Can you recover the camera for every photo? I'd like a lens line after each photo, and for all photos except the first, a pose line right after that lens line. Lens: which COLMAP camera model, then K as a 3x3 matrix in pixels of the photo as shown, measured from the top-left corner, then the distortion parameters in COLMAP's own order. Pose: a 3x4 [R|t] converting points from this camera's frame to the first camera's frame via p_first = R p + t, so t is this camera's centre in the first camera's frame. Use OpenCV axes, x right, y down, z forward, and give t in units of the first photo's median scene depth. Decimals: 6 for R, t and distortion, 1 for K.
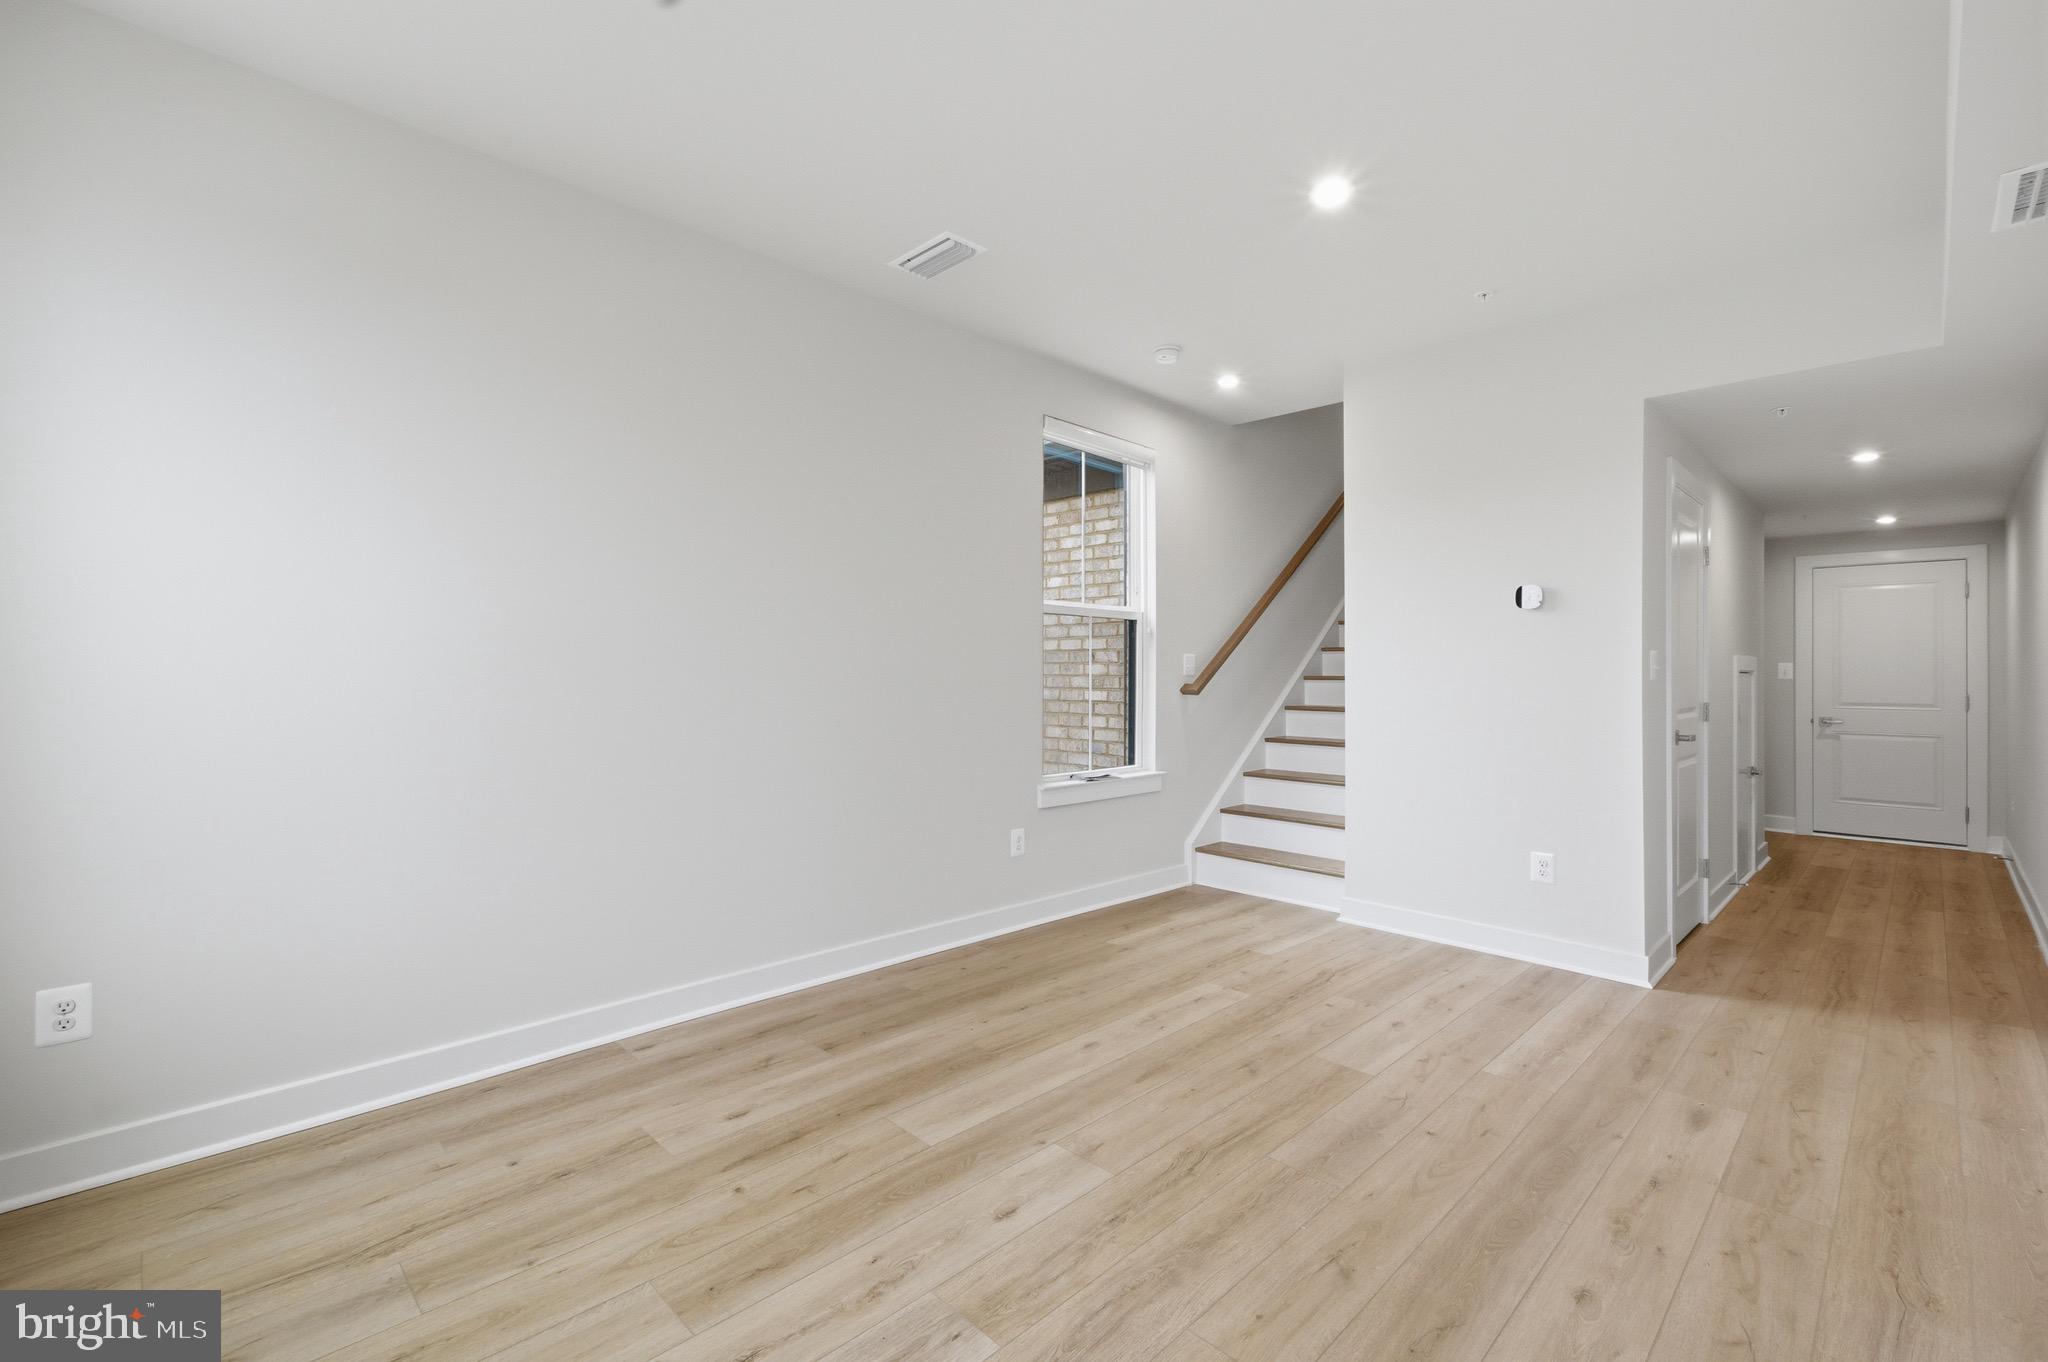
lens RADIAL K [[896.2, 0, 999.8], [0, 896.2, 672.0], [0, 0, 1]] dist [0.000912, 0.000106]
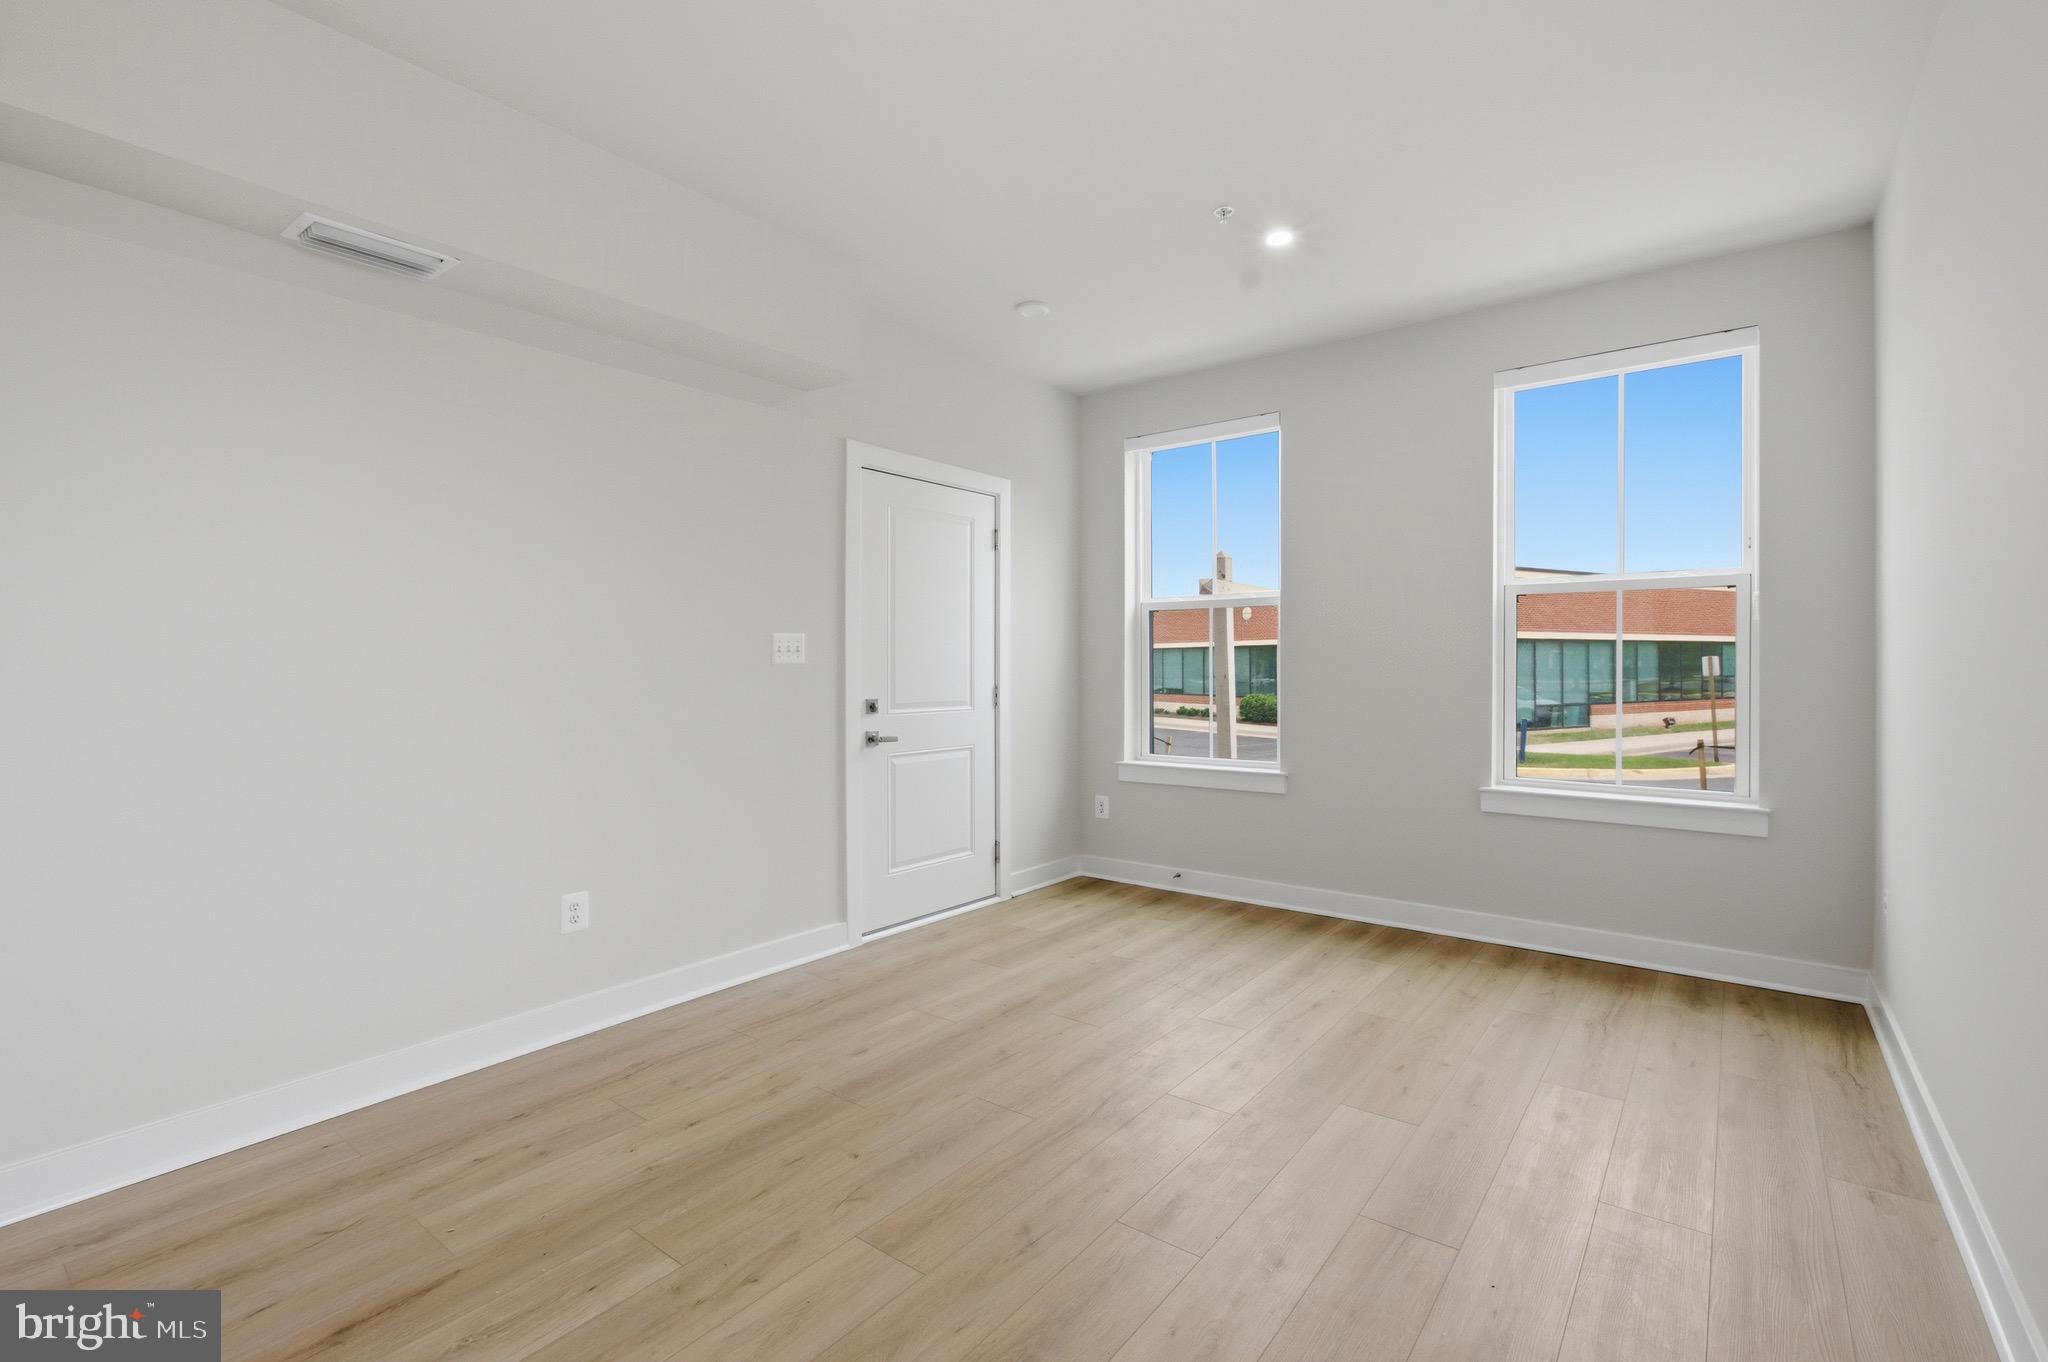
lens RADIAL K [[896.2, 0, 999.8], [0, 896.2, 672.0], [0, 0, 1]] dist [0.000912, 0.000106]
pose [[-0.990584, 0.000628, -0.136903, 0.340520], [0.002595, 0.999896, -0.014187, 0.020650], [0.136879, -0.014409, -0.990483, 1.444213]]
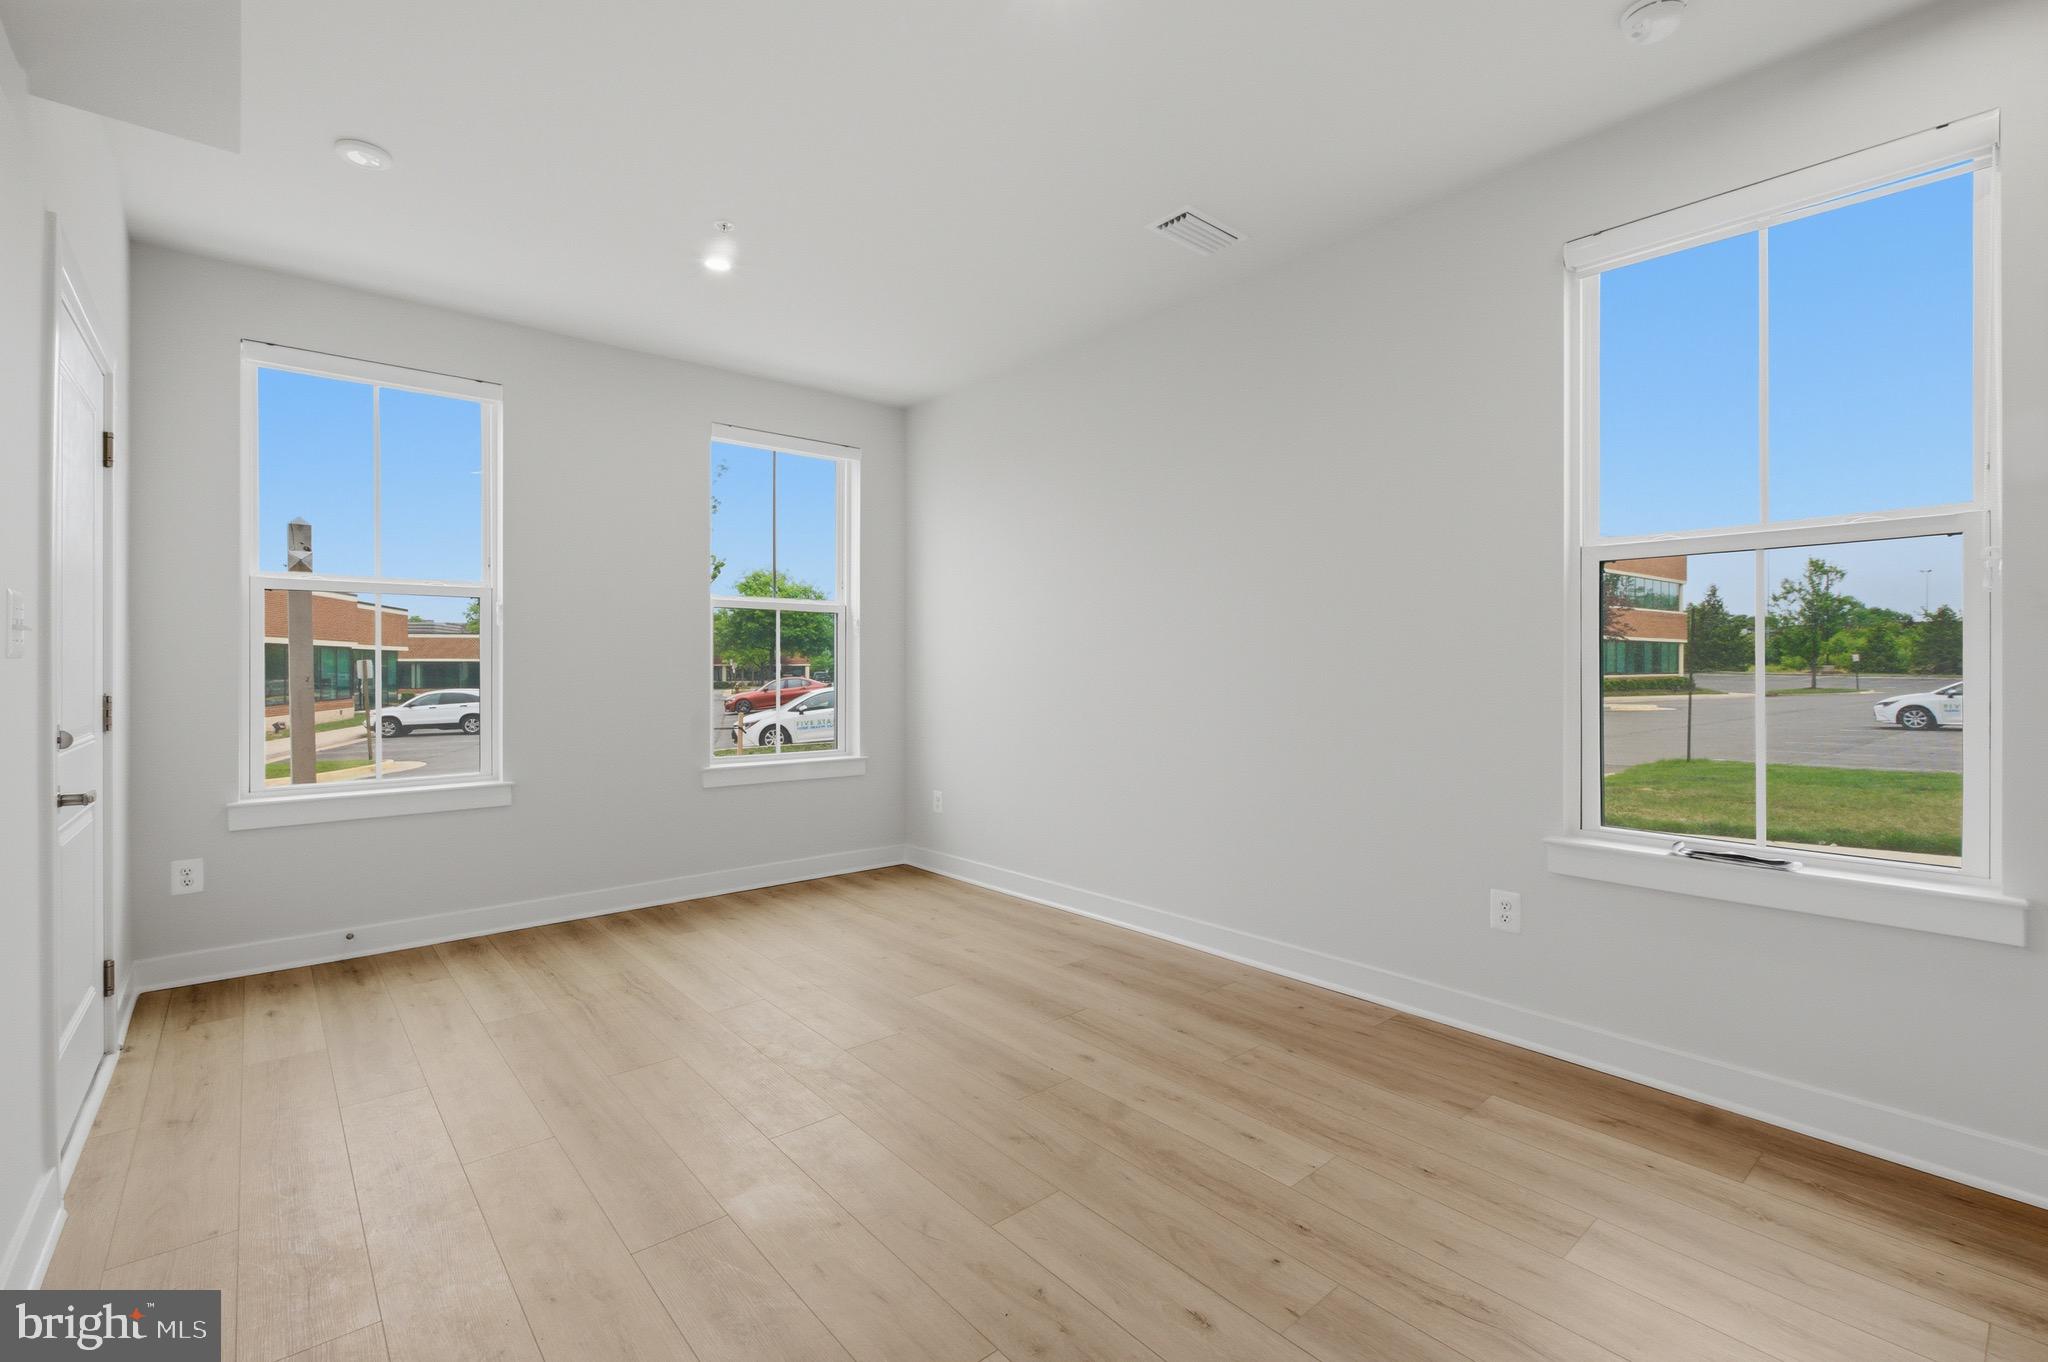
lens RADIAL K [[896.2, 0, 999.8], [0, 896.2, 672.0], [0, 0, 1]] dist [0.000912, 0.000106]
pose [[-0.076274, 0.007043, -0.997062, 0.953875], [0.013798, 0.999887, 0.006008, 0.003097], [0.996991, -0.013299, -0.076362, 0.901206]]
